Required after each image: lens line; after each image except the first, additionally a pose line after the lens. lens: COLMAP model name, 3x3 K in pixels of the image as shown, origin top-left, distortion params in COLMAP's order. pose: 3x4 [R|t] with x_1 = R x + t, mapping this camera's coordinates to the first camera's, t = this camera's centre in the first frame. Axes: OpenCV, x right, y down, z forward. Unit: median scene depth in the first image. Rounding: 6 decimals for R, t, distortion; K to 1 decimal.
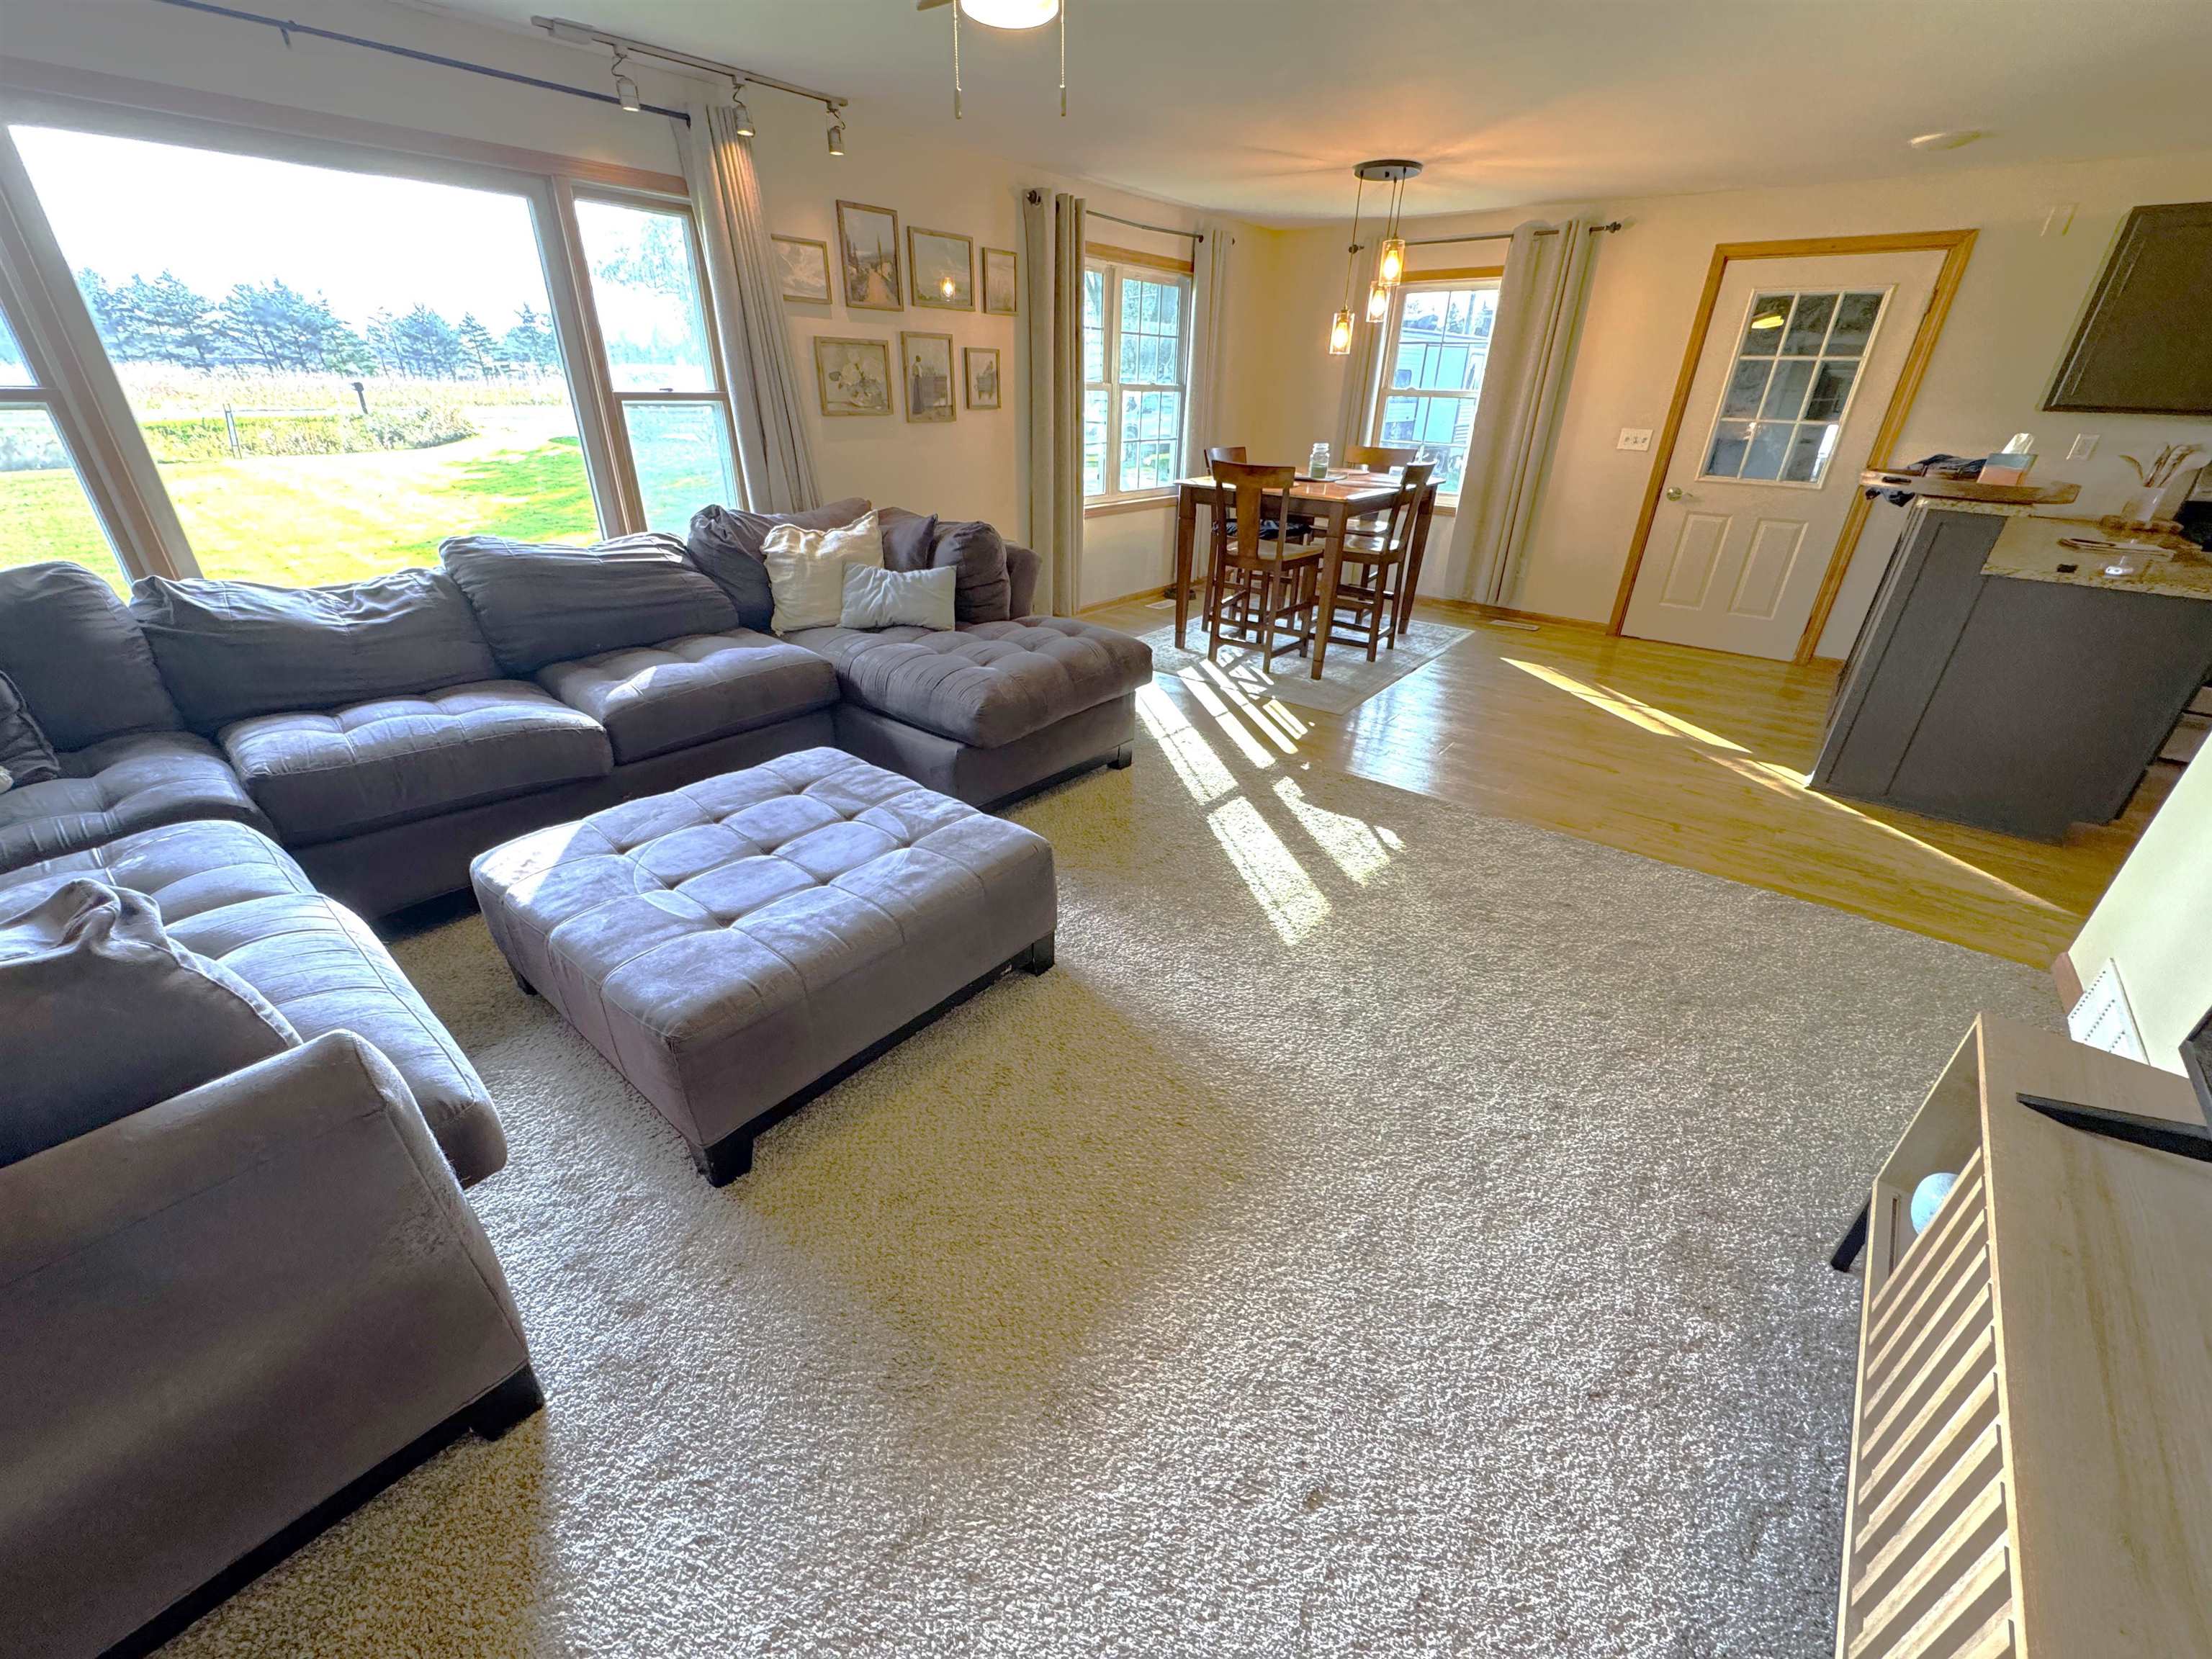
lens RADIAL K [[876.1, 0, 1106.0], [0, 876.1, 829.5], [0, 0, 1]] dist [-0.000278, 0.000083]
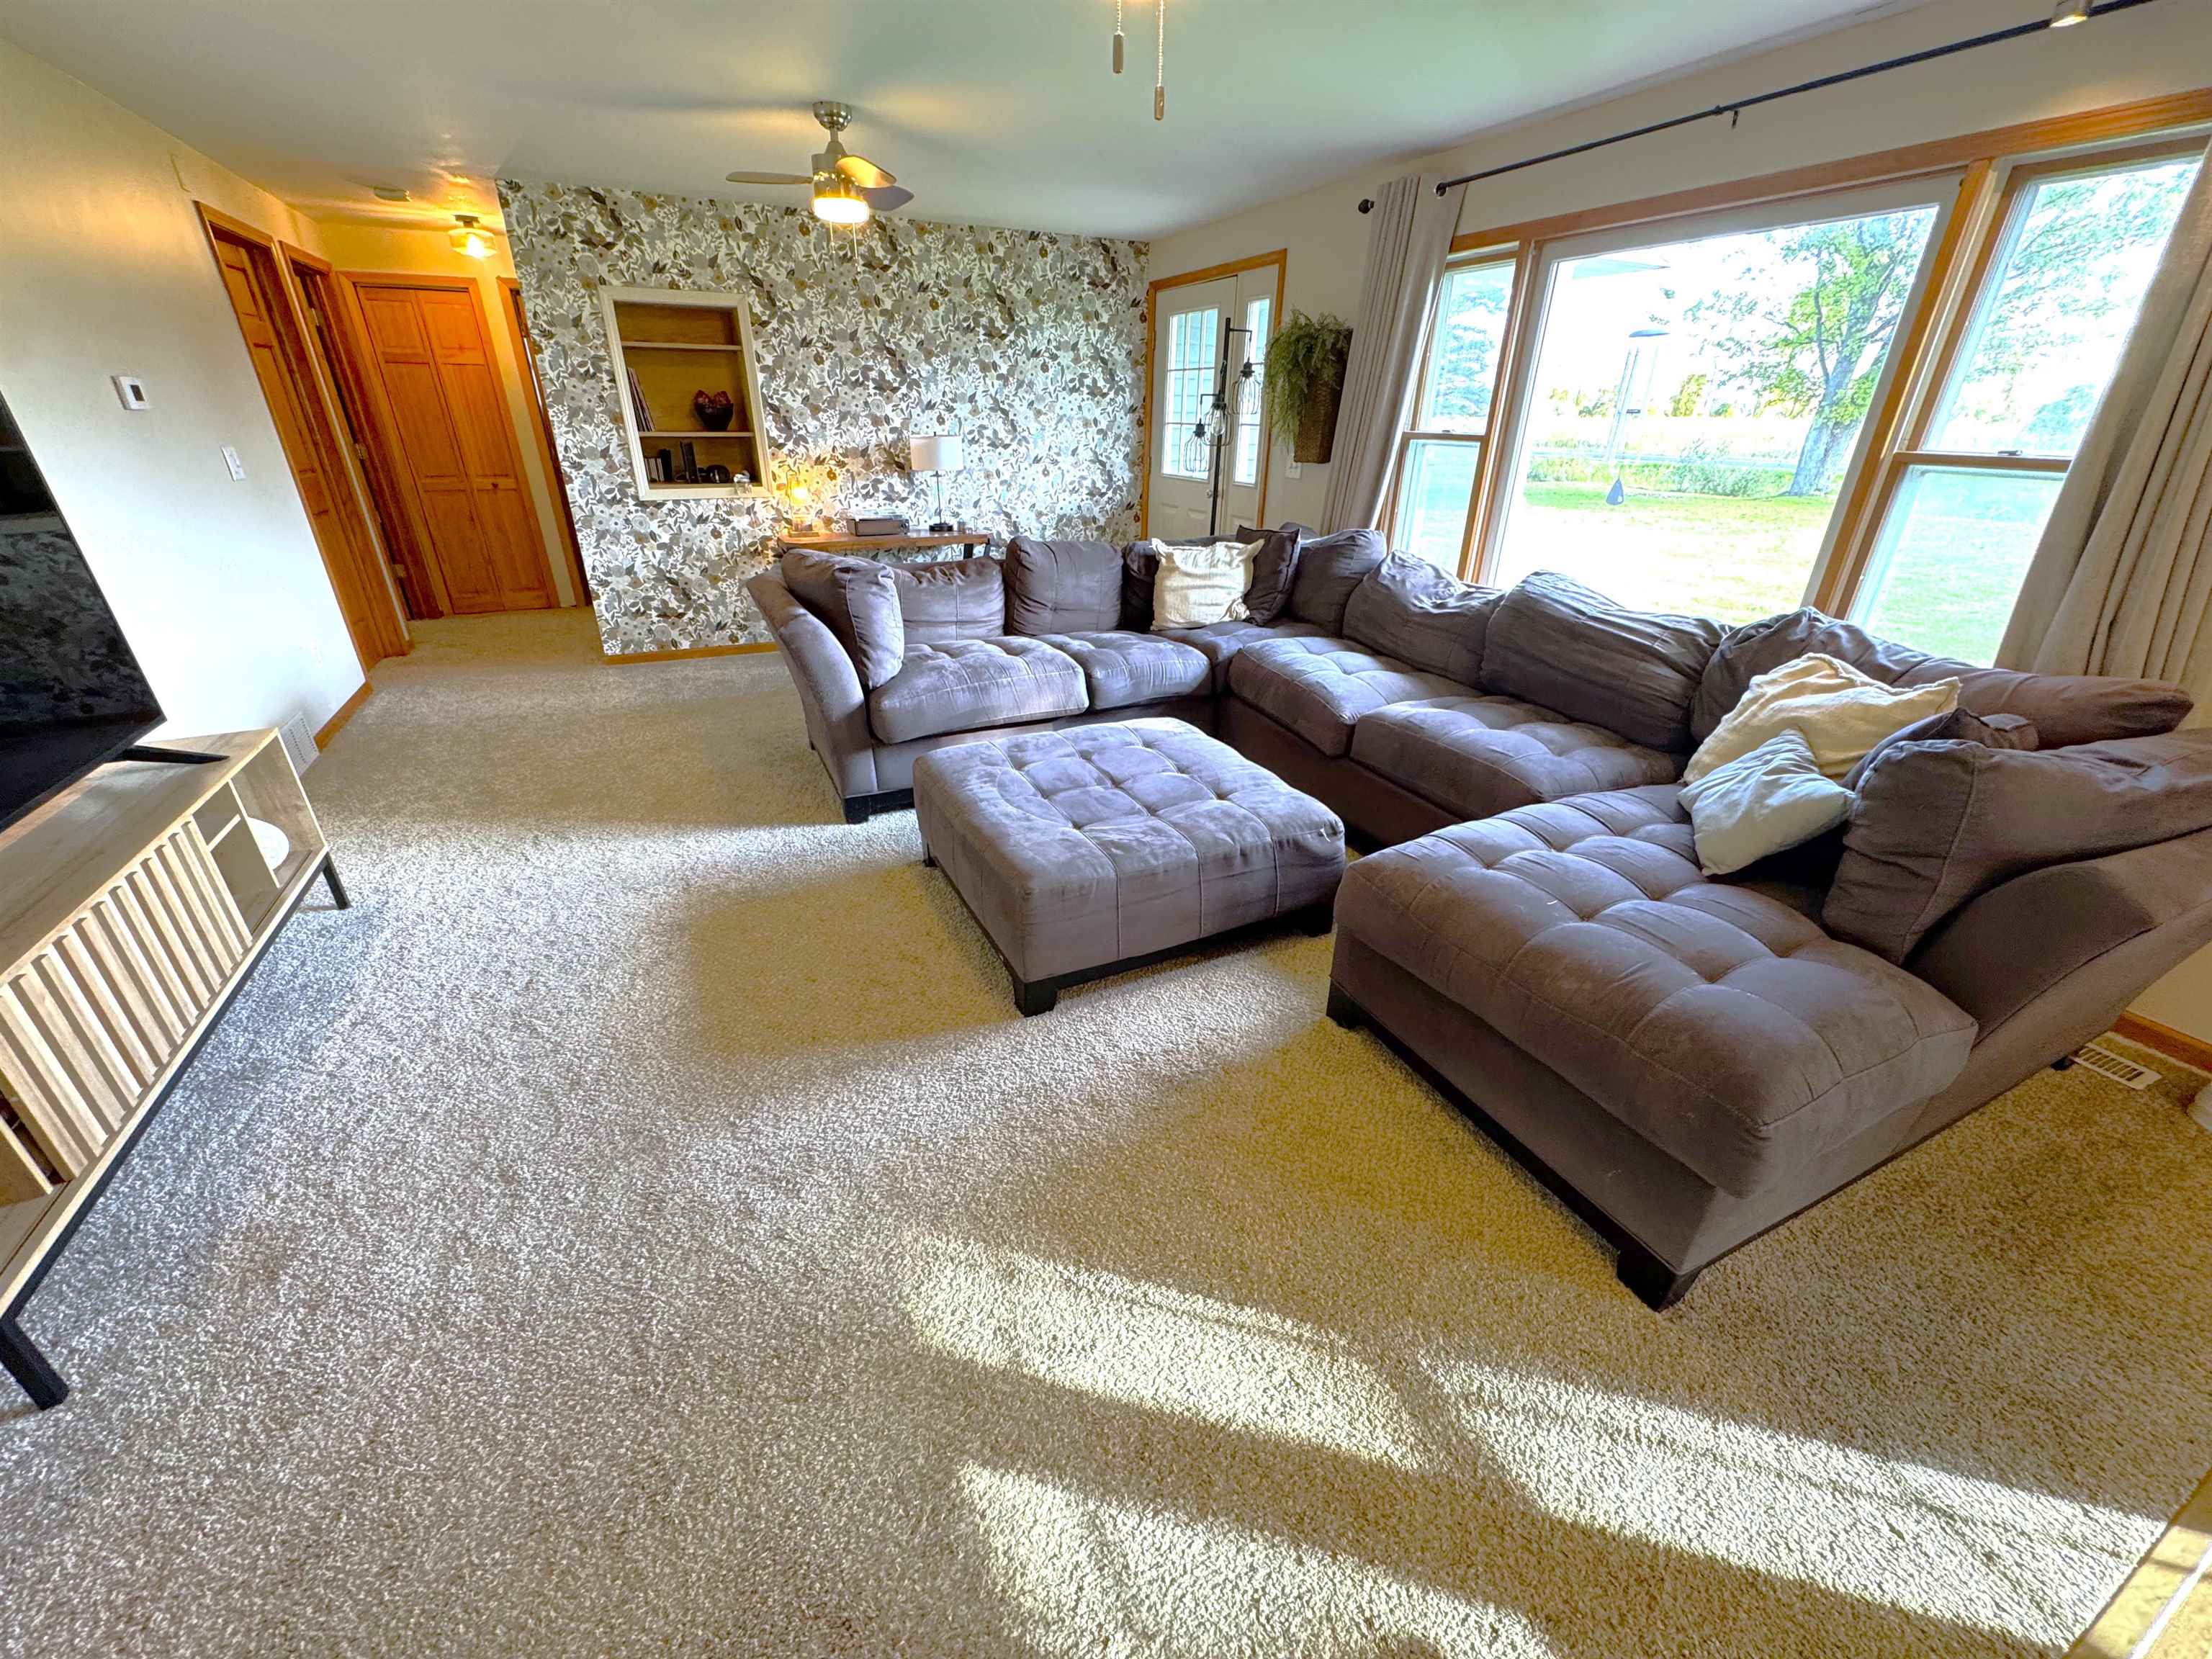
lens RADIAL K [[876.1, 0, 1106.0], [0, 876.1, 829.5], [0, 0, 1]] dist [-0.000278, 0.000083]
pose [[-0.412783, 0.366896, -0.833665, 0.358262], [-0.440654, 0.720595, 0.535320, -0.311938], [0.797141, 0.588329, -0.135775, 0.634687]]
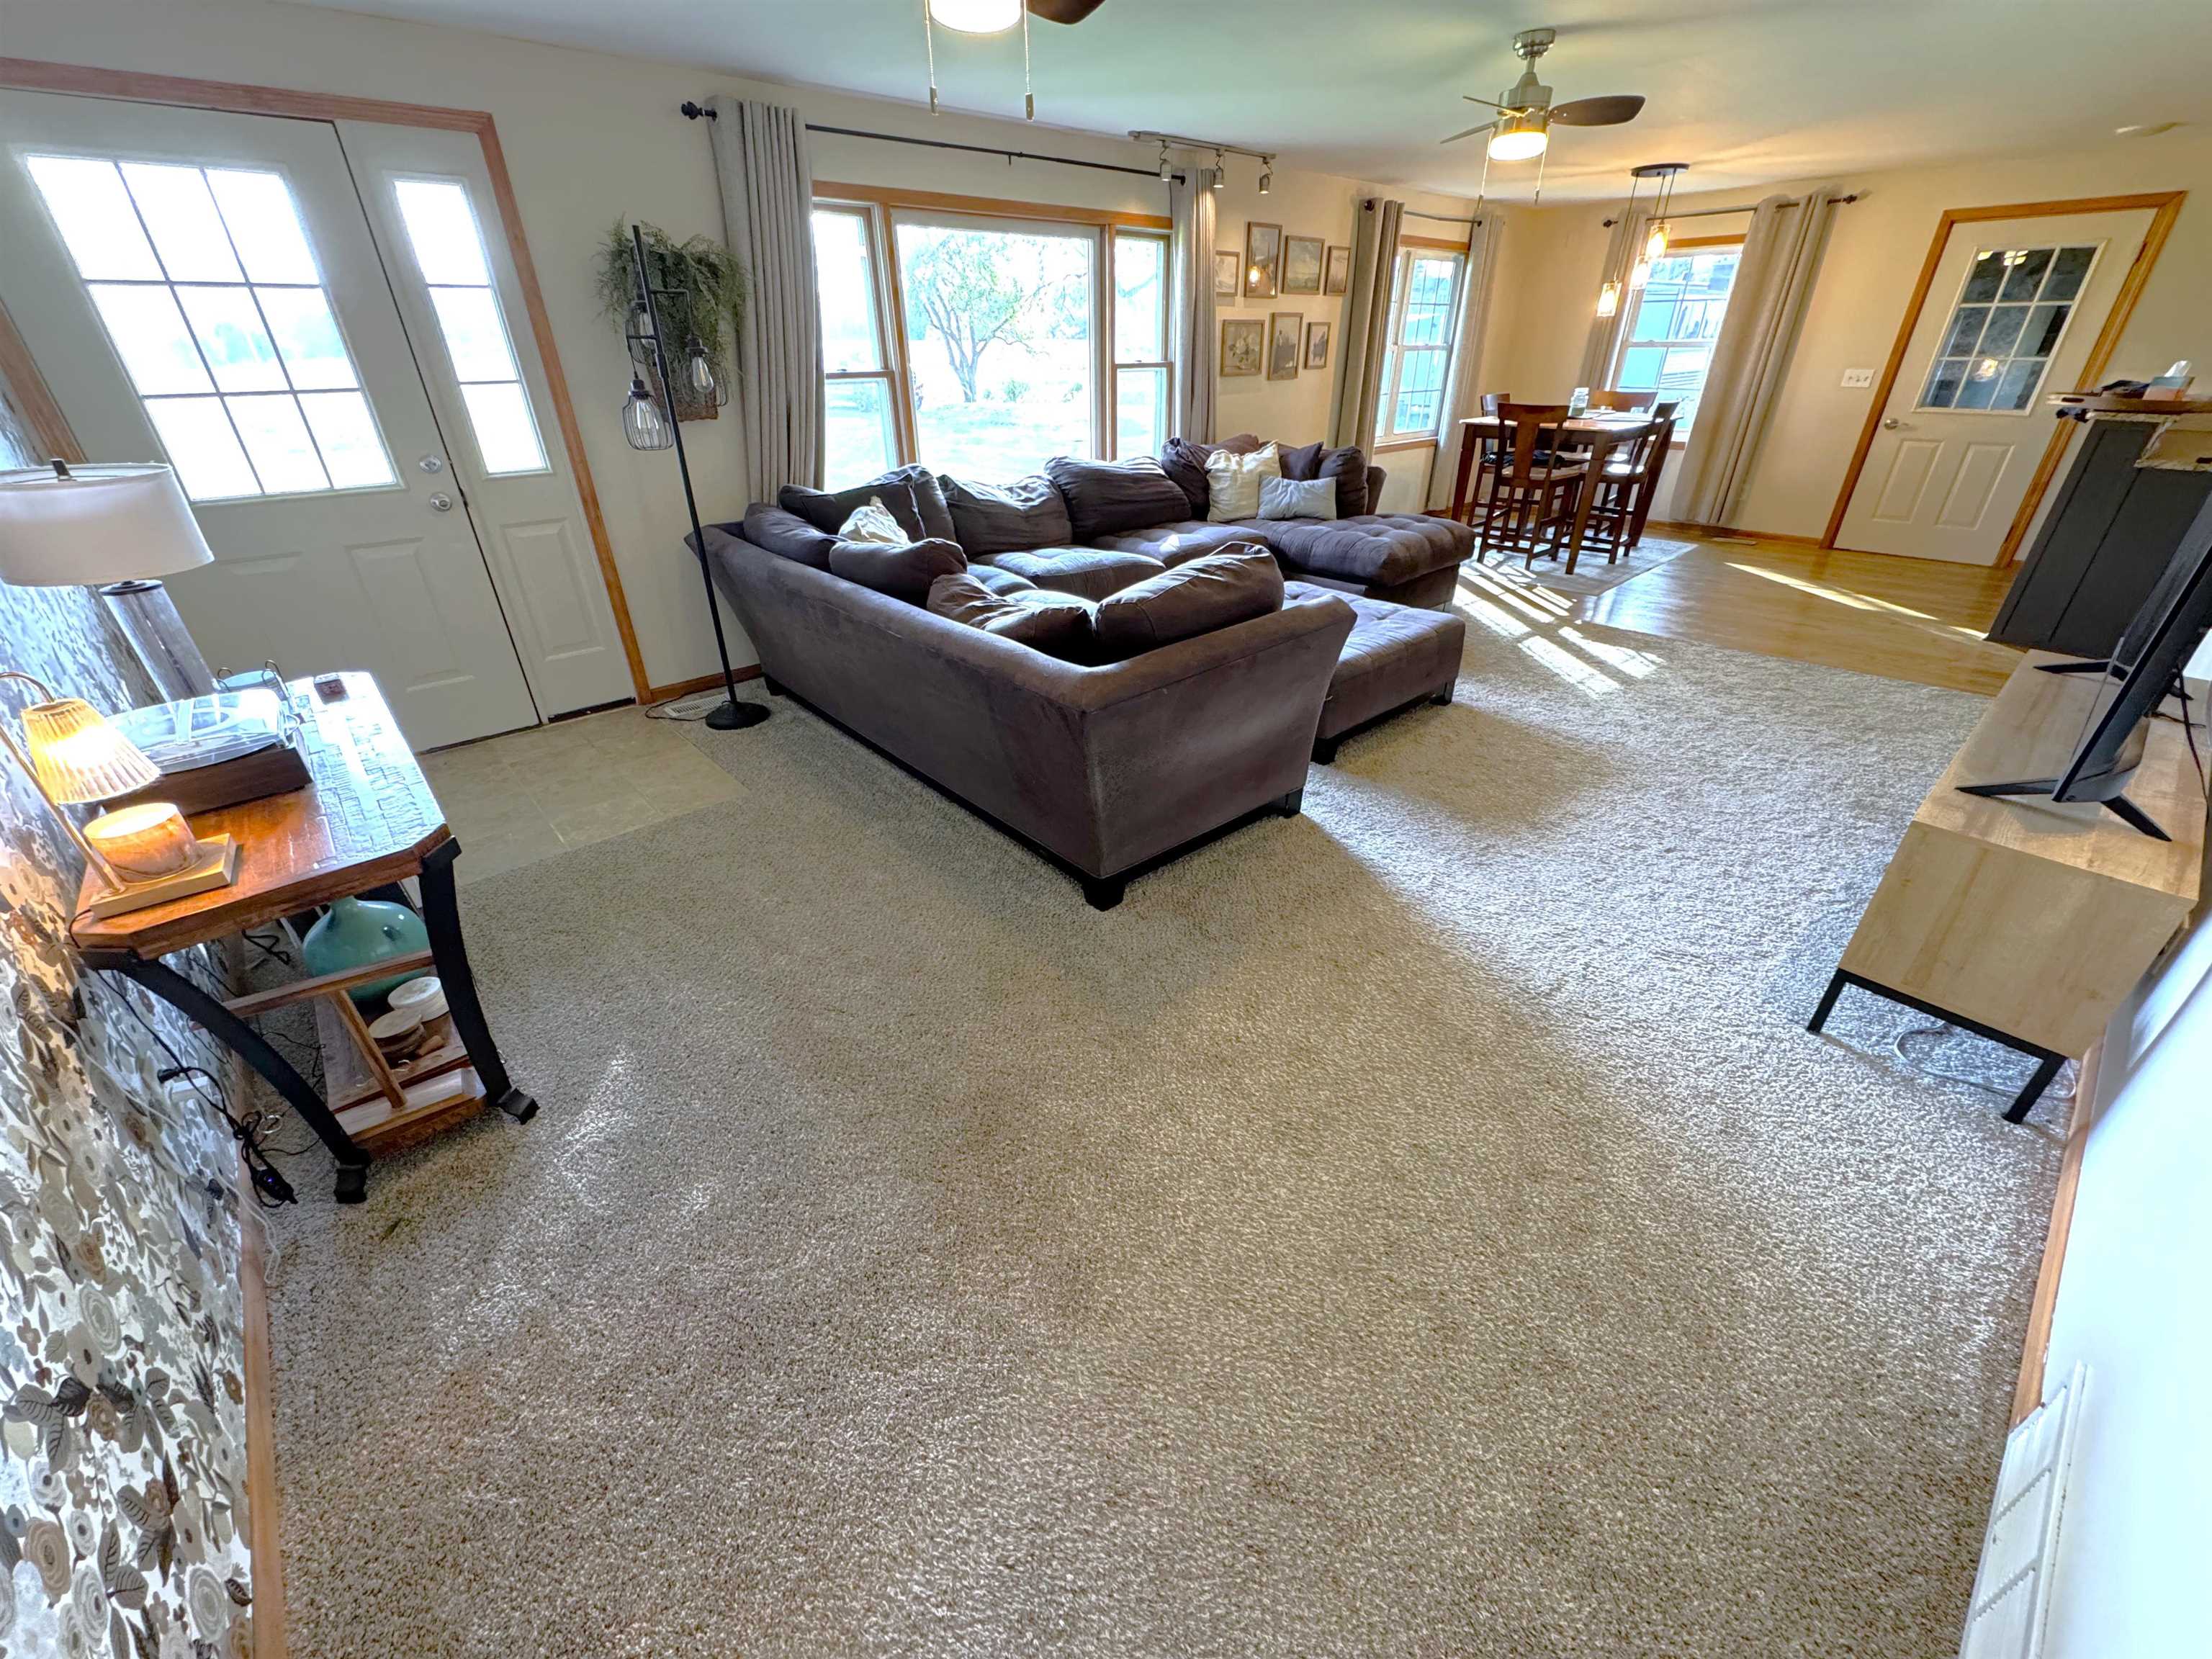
lens RADIAL K [[880.1, 0, 1106.0], [0, 880.1, 829.5], [0, 0, 1]] dist [0.000429, -0.000018]
pose [[0.989038, 0.043370, -0.141147, -0.266957], [-0.038956, 0.998666, 0.033893, 0.210644], [0.142428, -0.028023, 0.989408, -0.438692]]
